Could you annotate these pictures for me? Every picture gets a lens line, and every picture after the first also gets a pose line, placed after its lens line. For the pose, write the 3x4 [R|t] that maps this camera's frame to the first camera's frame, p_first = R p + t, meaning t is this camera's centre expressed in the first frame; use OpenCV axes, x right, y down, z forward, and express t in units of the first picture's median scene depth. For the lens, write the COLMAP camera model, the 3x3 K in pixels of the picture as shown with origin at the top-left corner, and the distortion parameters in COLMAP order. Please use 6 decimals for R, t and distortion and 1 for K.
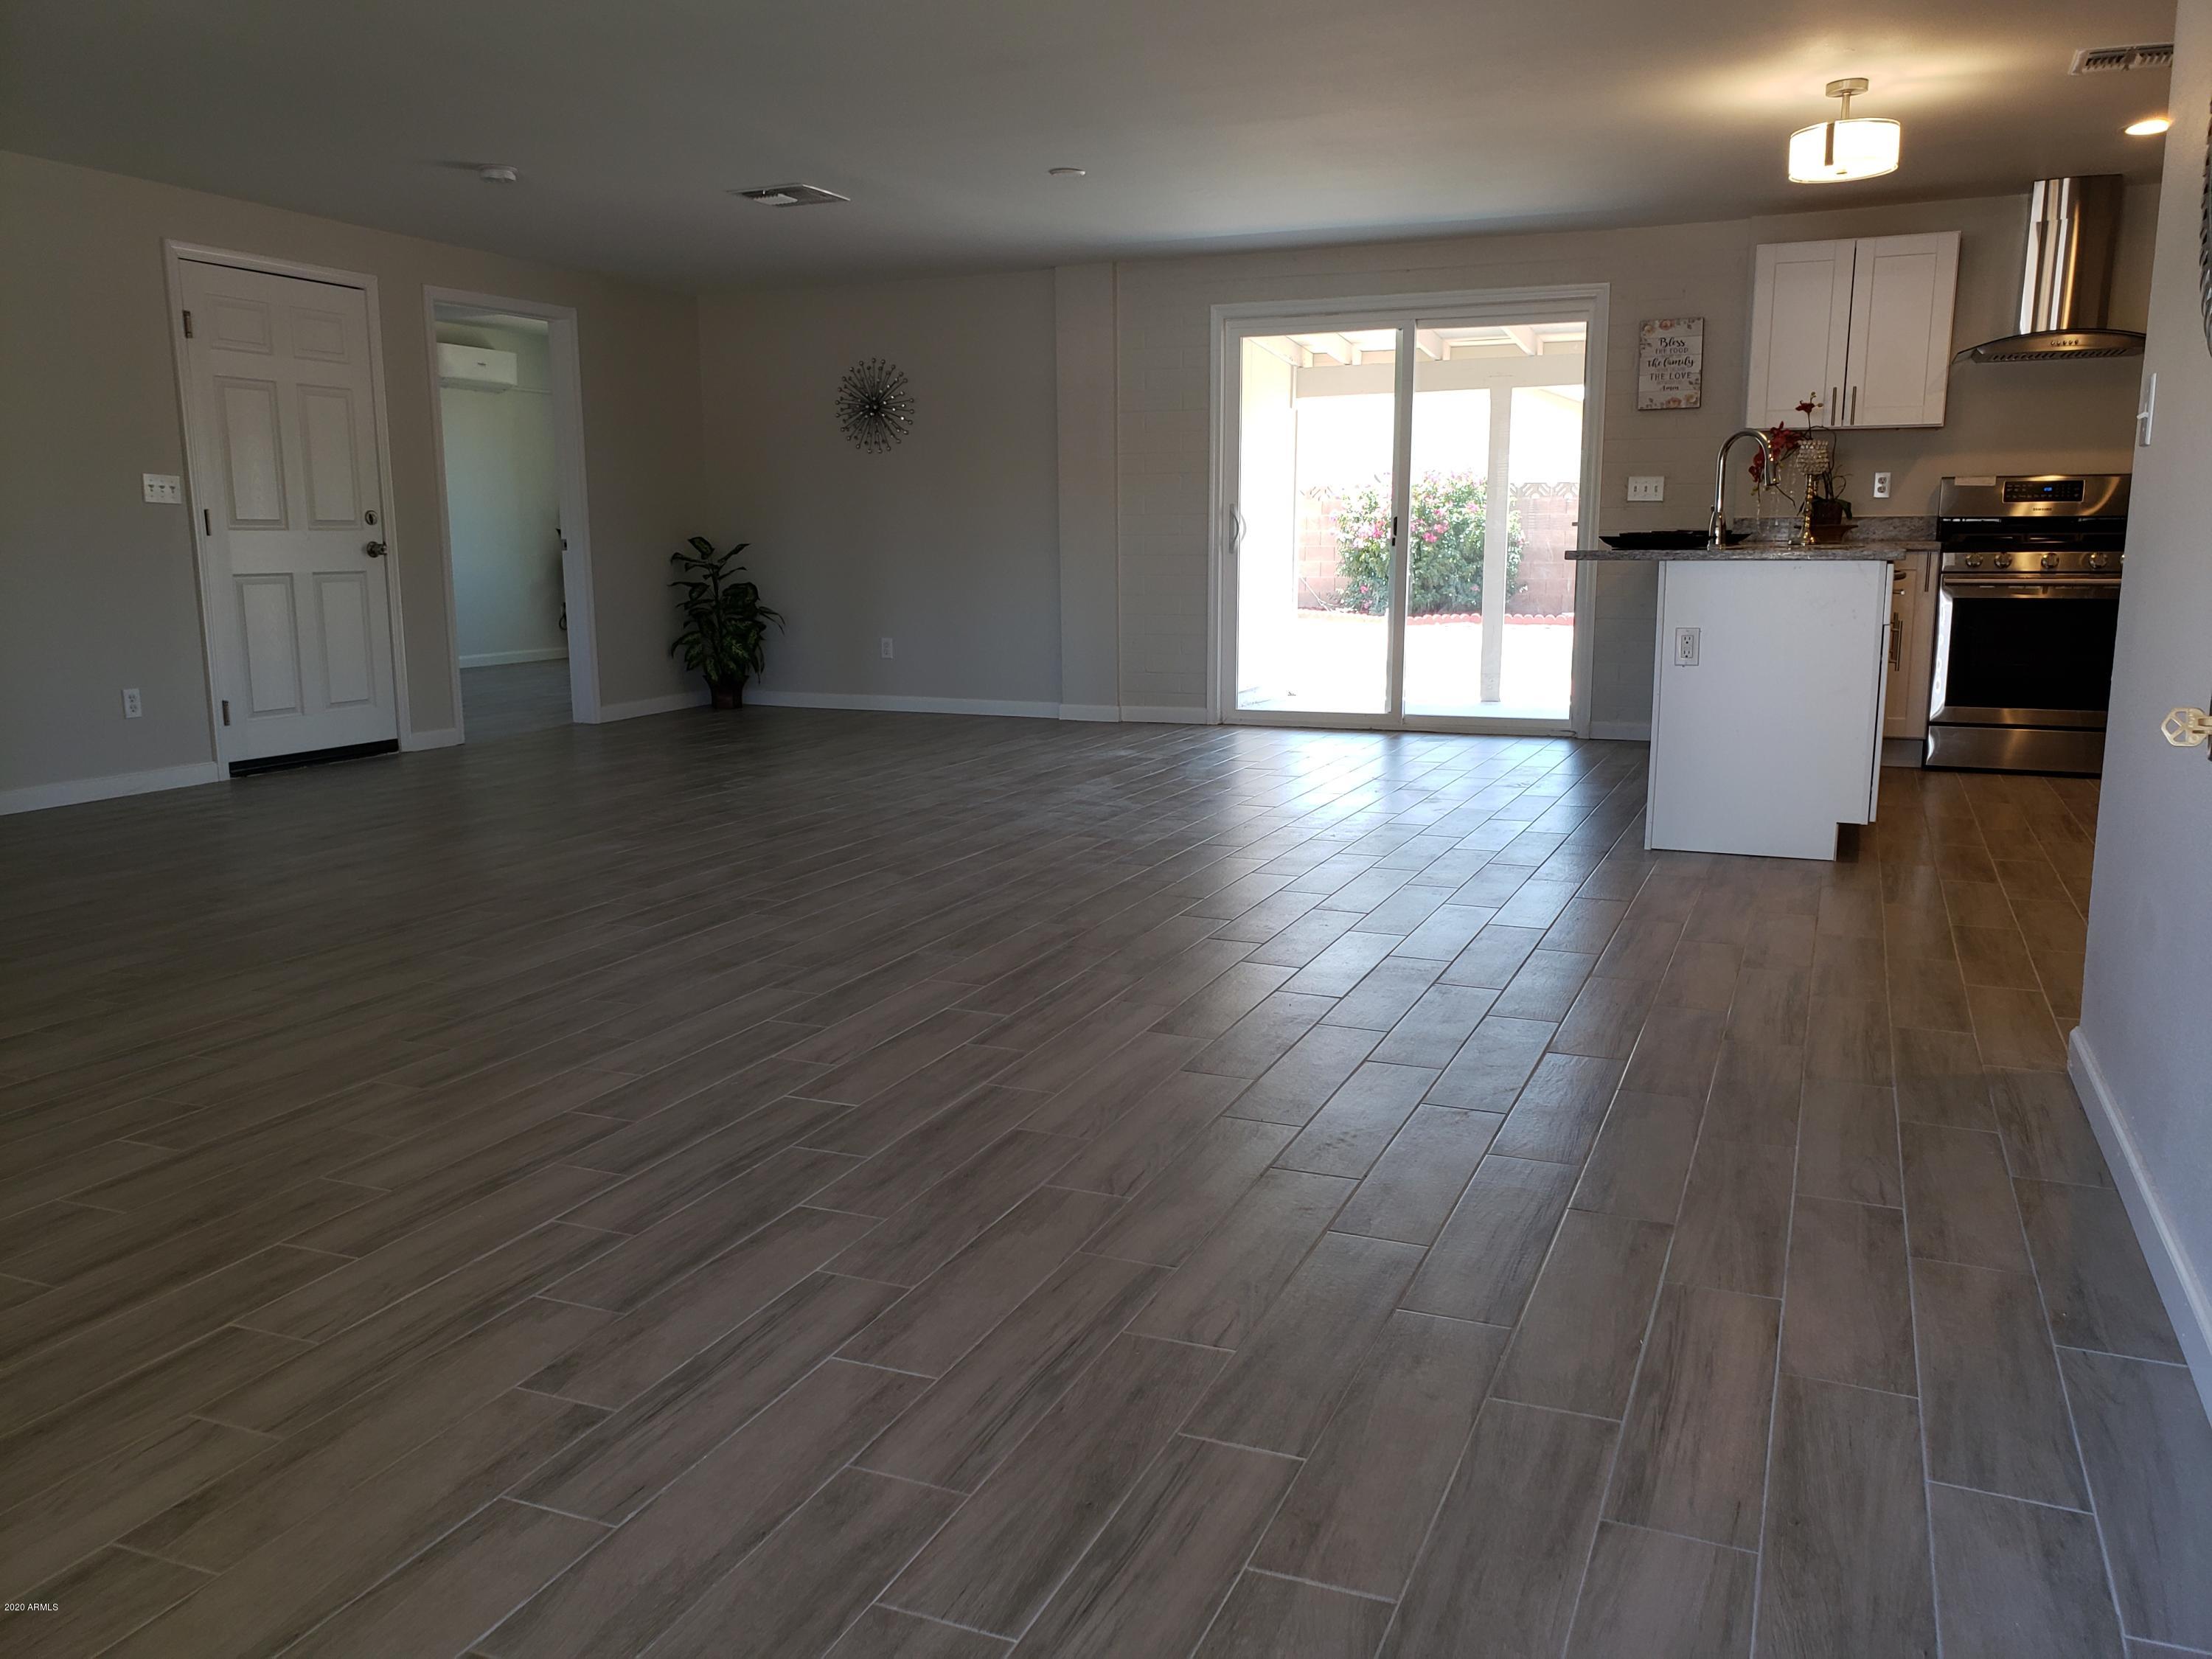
lens RADIAL K [[1731.2, 0, 1106.0], [0, 1731.2, 829.5], [0, 0, 1]] dist [0.058205, 0.001833]
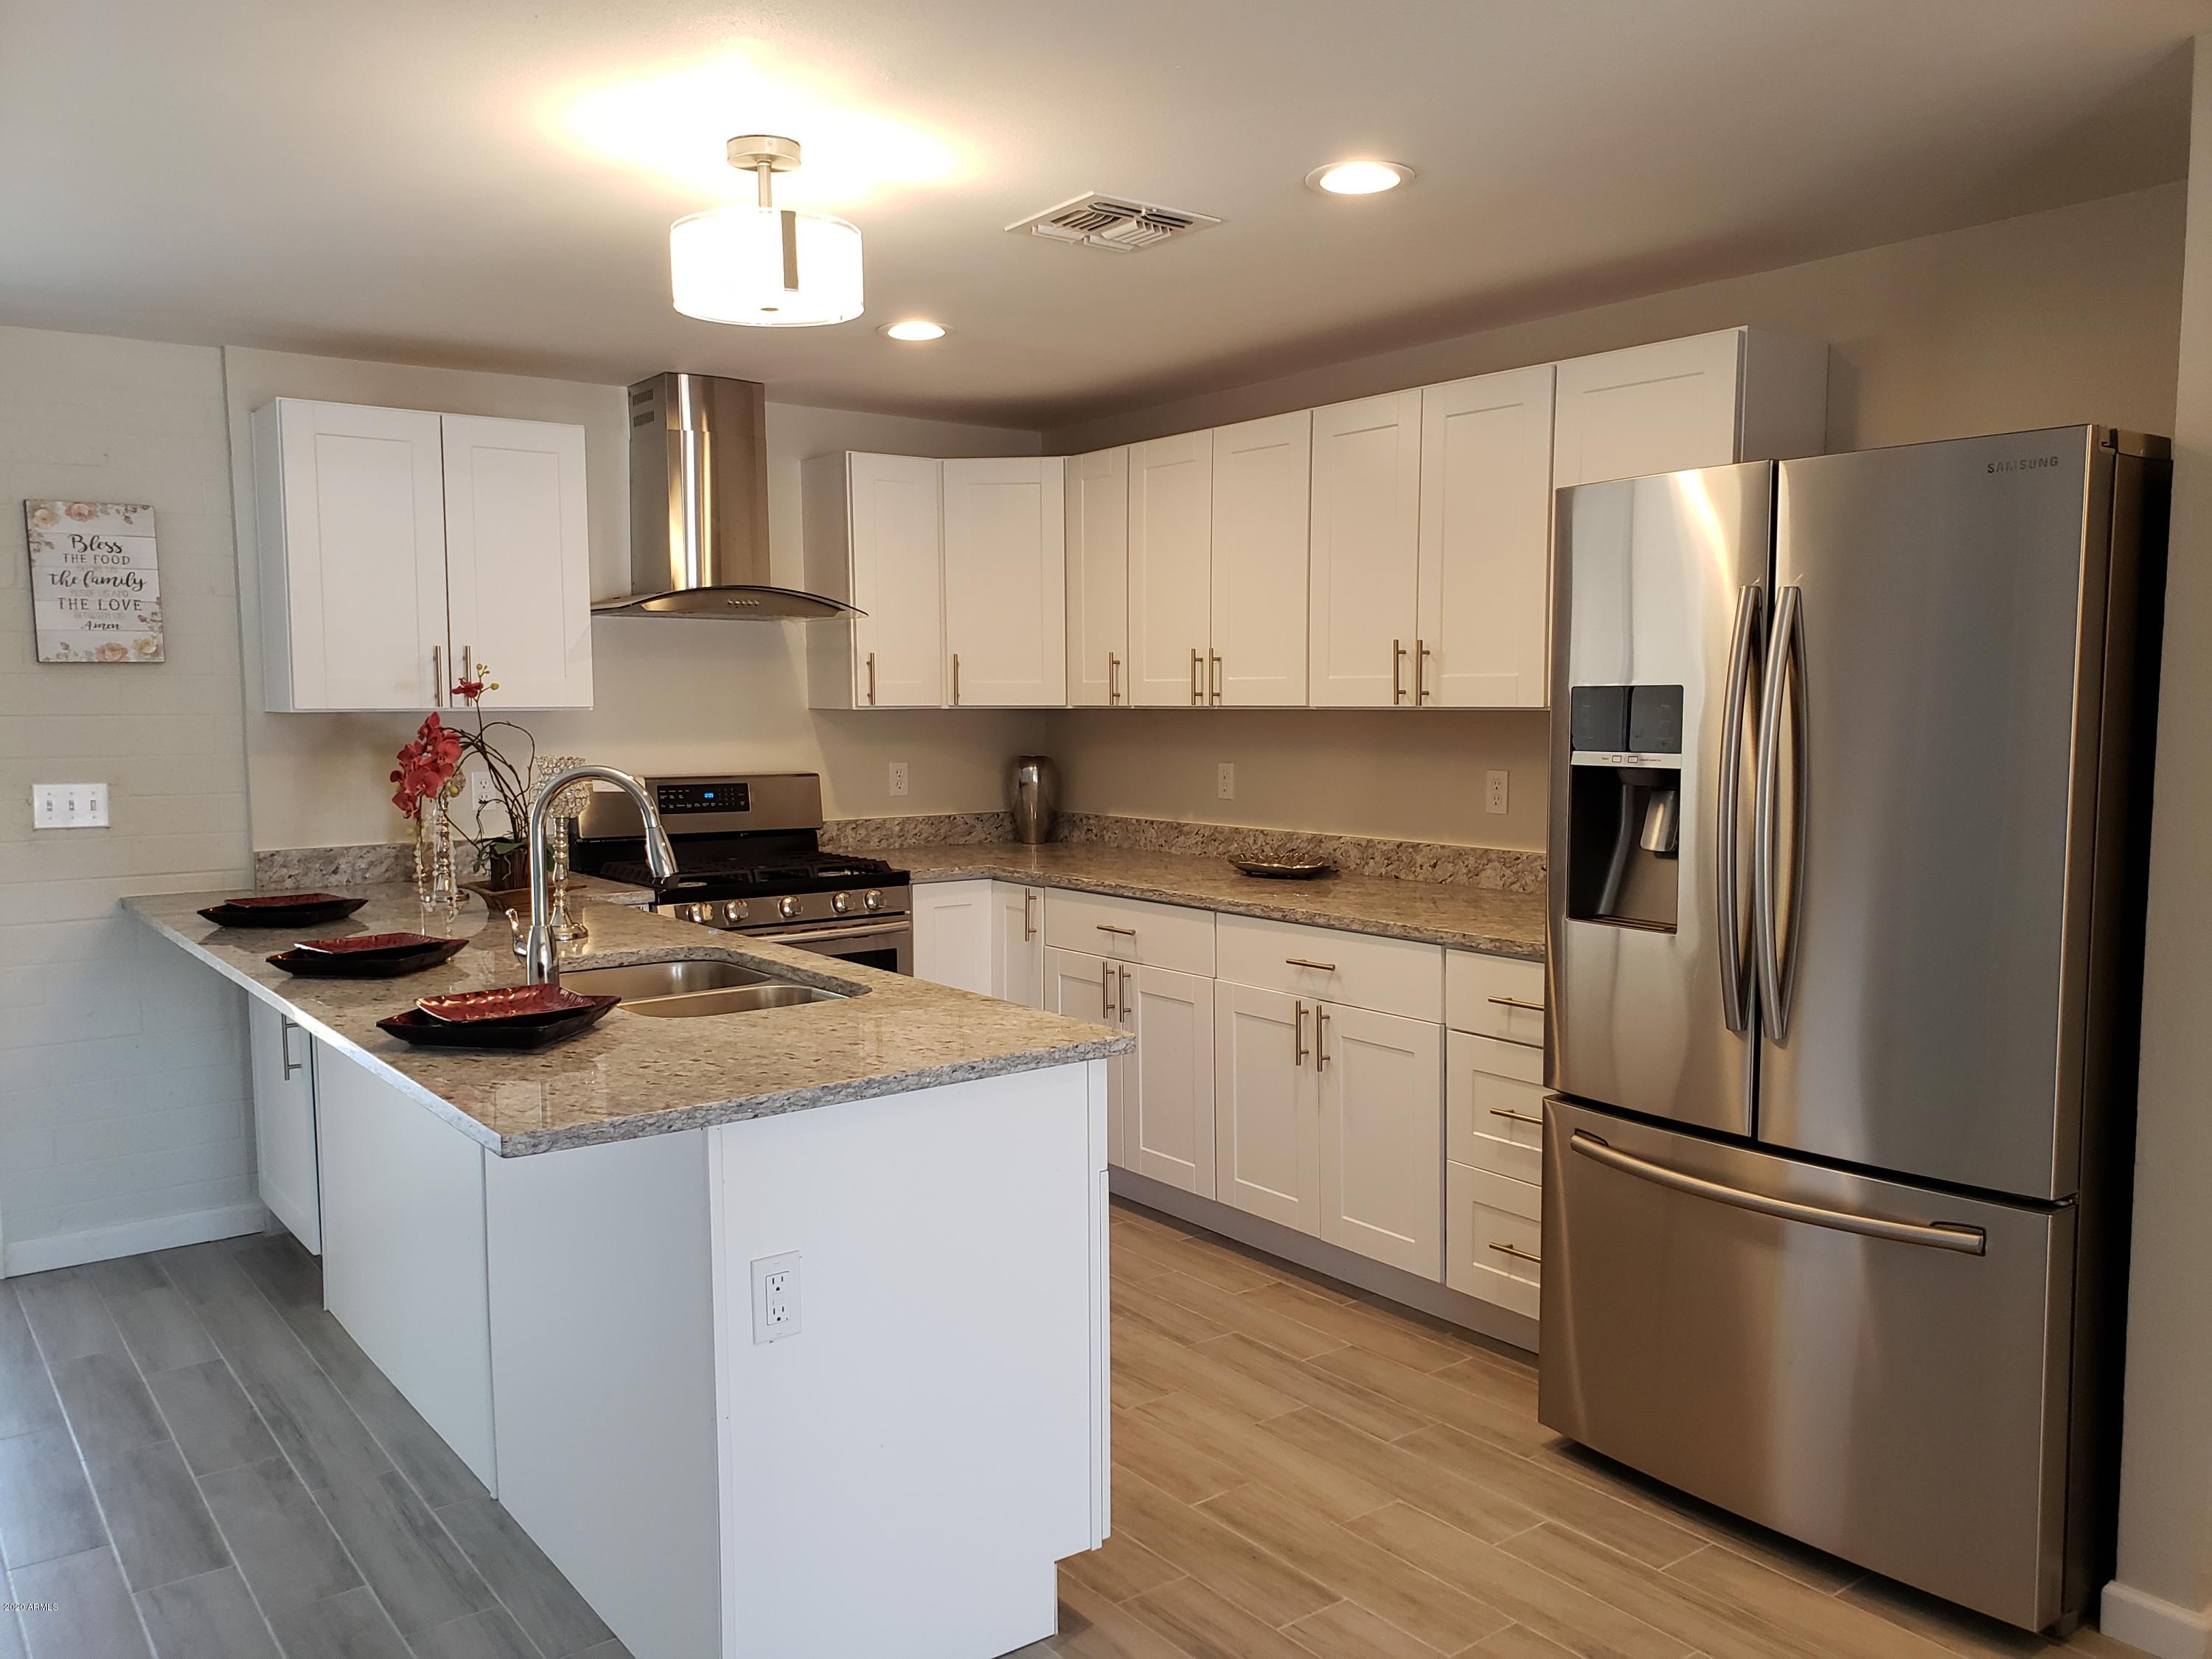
lens RADIAL K [[1719.0, 0, 1112.3], [0, 1719.0, 848.3], [0, 0, 1]] dist [0.127778, -0.125921]
pose [[0.512109, -0.081584, 0.855037, 0.005685], [0.153600, 0.988130, 0.002287, -0.137338], [-0.845075, 0.130163, 0.518562, 0.458014]]
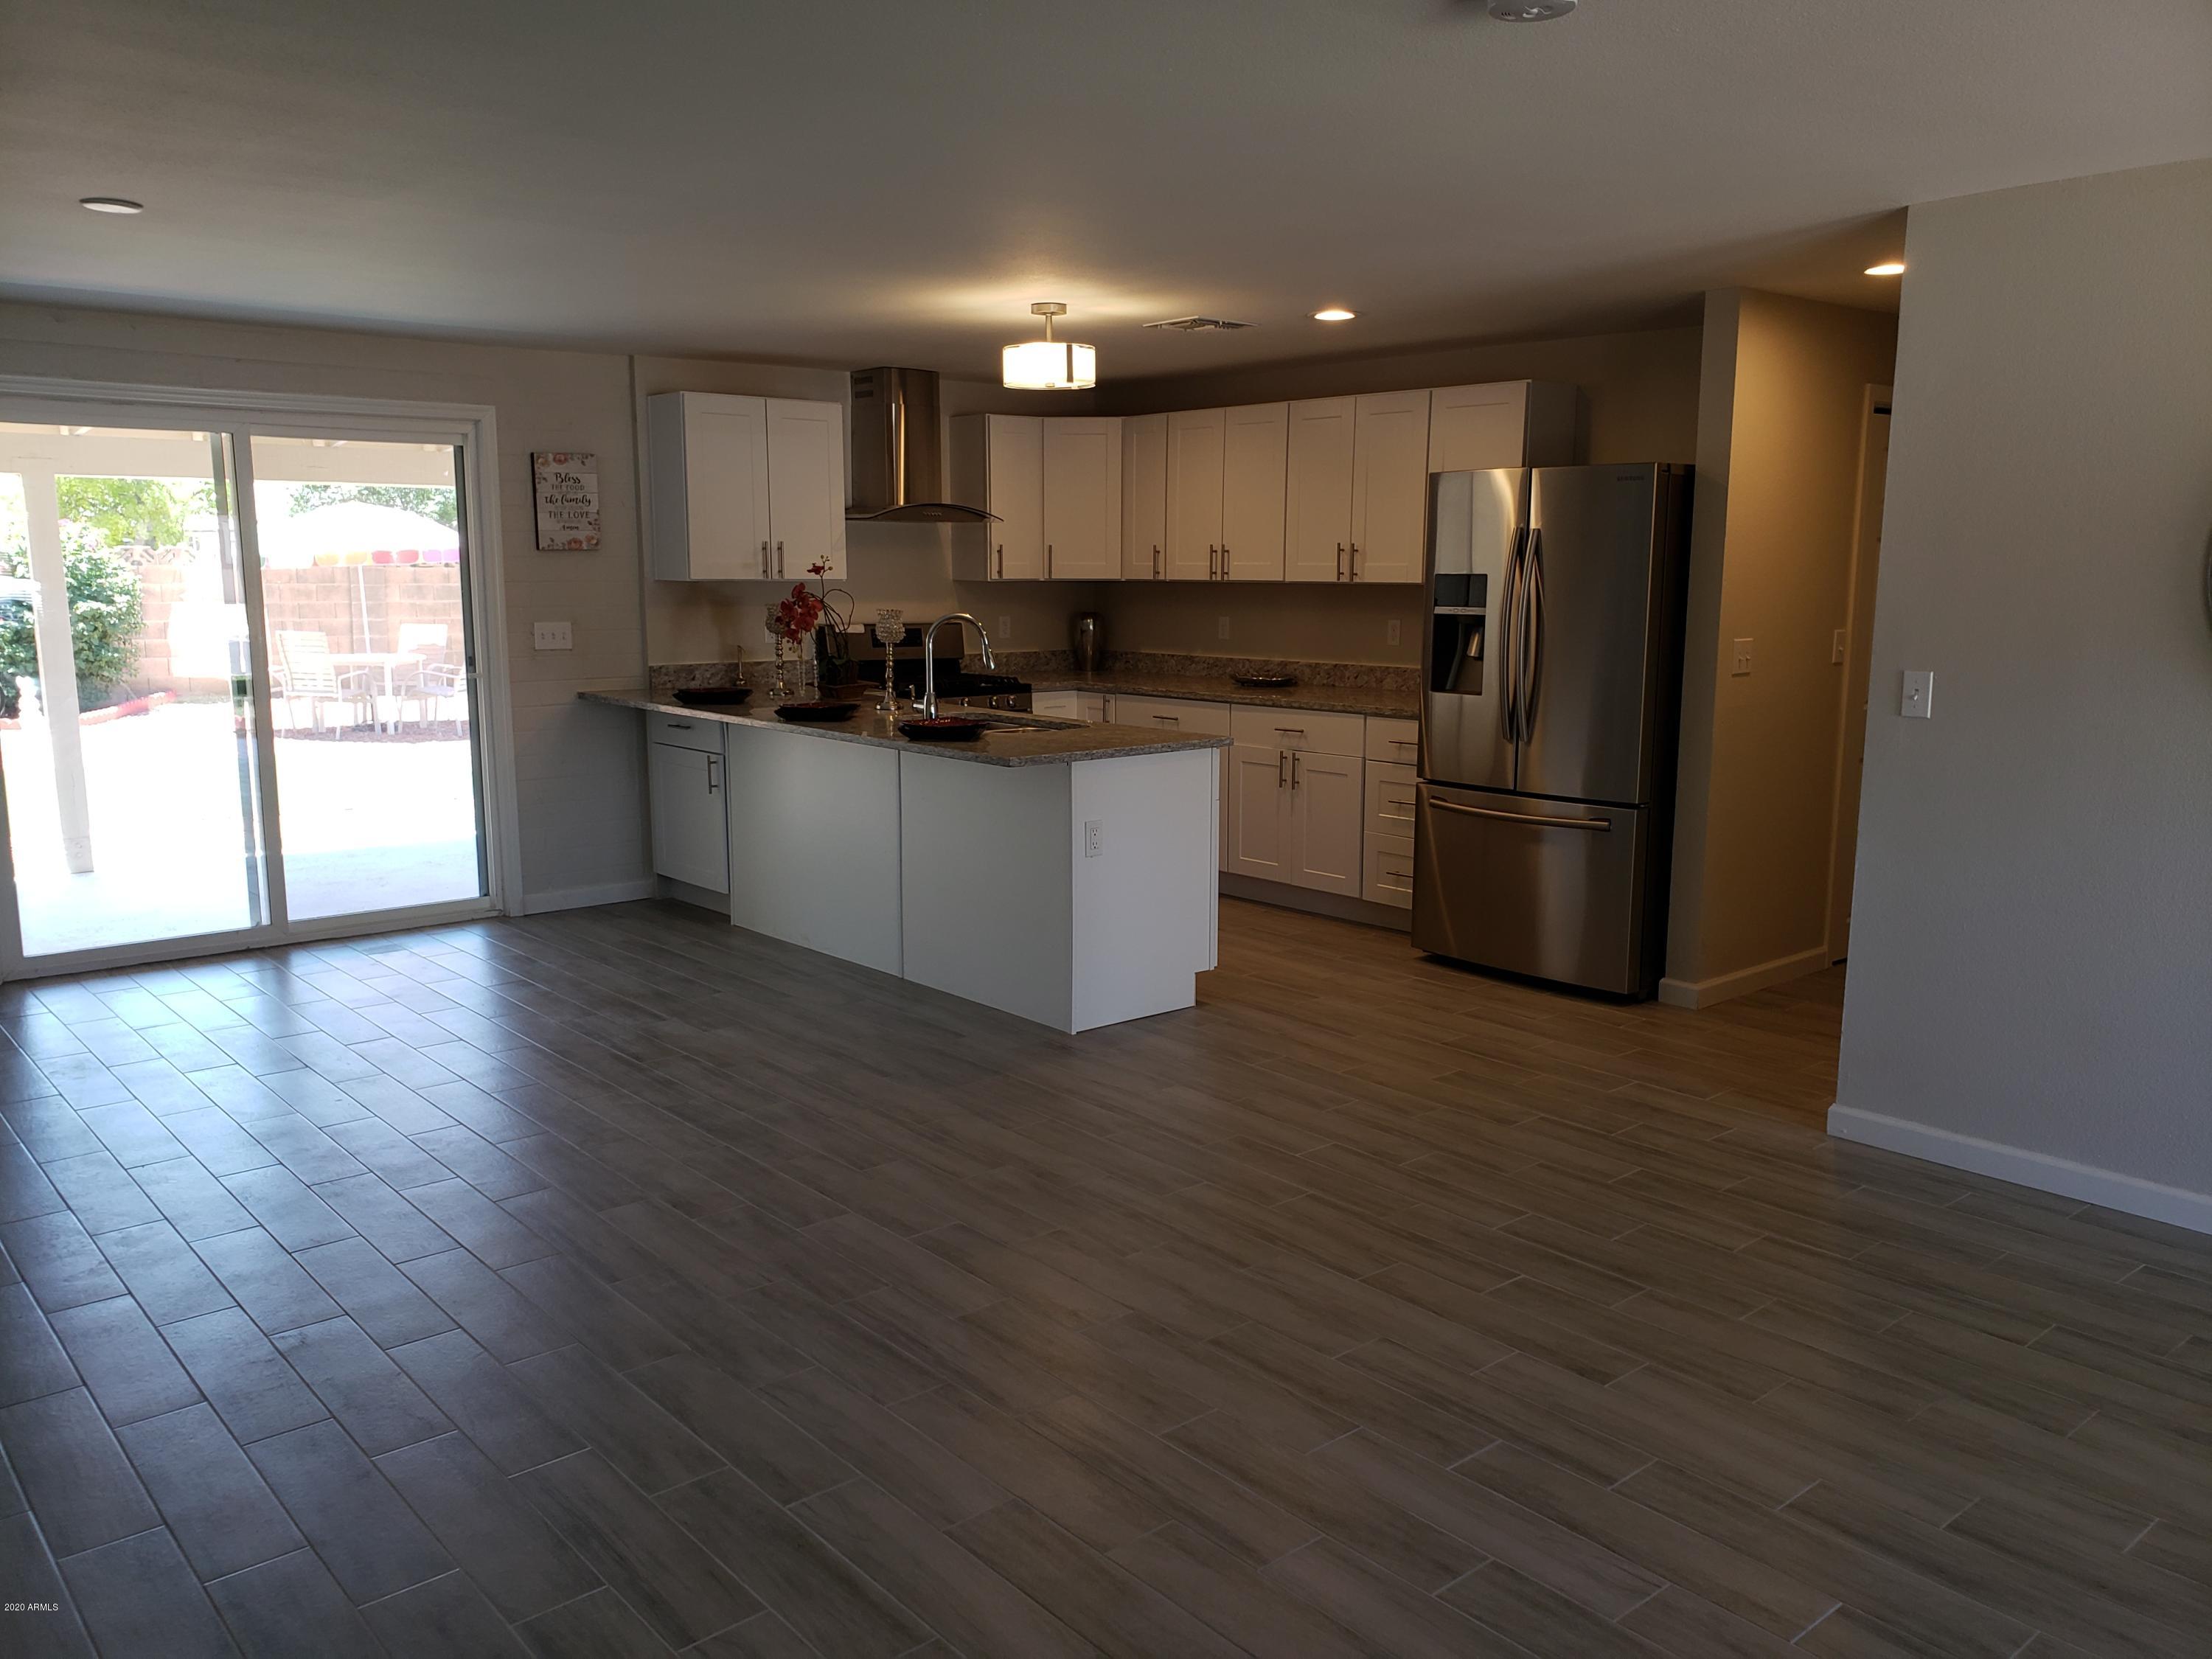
lens RADIAL K [[1726.3, 0, 1106.2], [0, 1726.3, 856.0], [0, 0, 1]] dist [0.202924, -0.509217]
pose [[0.455148, -0.152811, 0.877205, -0.384776], [0.152048, 0.984032, 0.092529, -0.126636], [-0.877338, 0.091263, 0.471115, 0.338668]]
